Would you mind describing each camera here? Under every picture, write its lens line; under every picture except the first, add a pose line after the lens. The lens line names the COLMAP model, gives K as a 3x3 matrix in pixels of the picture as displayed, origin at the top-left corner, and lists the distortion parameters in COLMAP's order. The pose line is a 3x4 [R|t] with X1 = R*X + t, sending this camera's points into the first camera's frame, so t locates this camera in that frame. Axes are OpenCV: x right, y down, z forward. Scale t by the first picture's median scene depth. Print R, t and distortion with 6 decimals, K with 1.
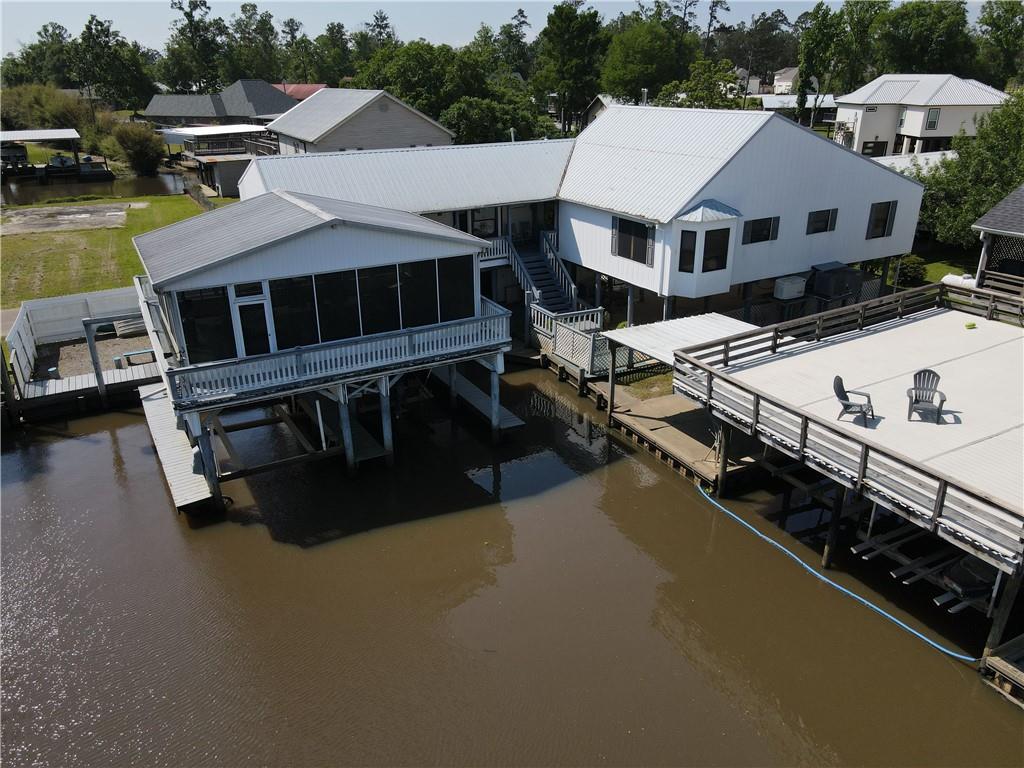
lens RADIAL K [[756.2, 0, 512.0], [0, 756.2, 384.0], [0, 0, 1]] dist [0.013667, -0.000434]
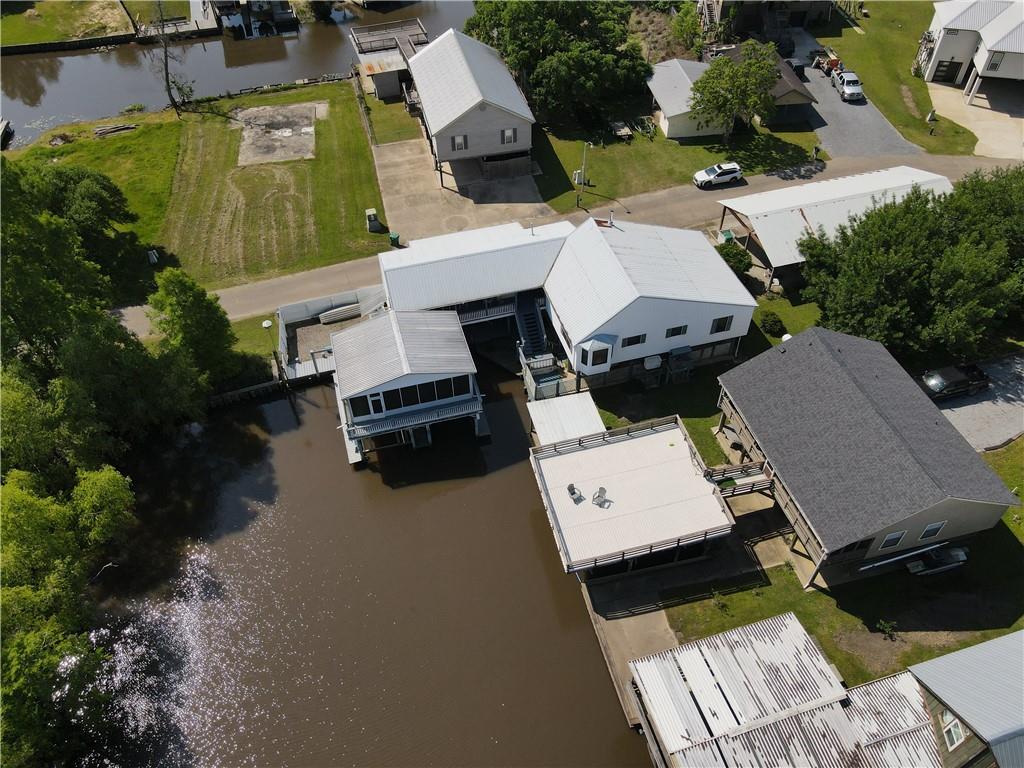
lens RADIAL K [[782.1, 0, 512.0], [0, 782.1, 384.0], [0, 0, 1]] dist [-0.006853, 0.000414]
pose [[0.971339, 0.163622, -0.172417, 0.422375], [-0.077015, 0.902877, 0.422943, -0.995748], [0.224874, -0.397543, 0.889602, -0.944580]]
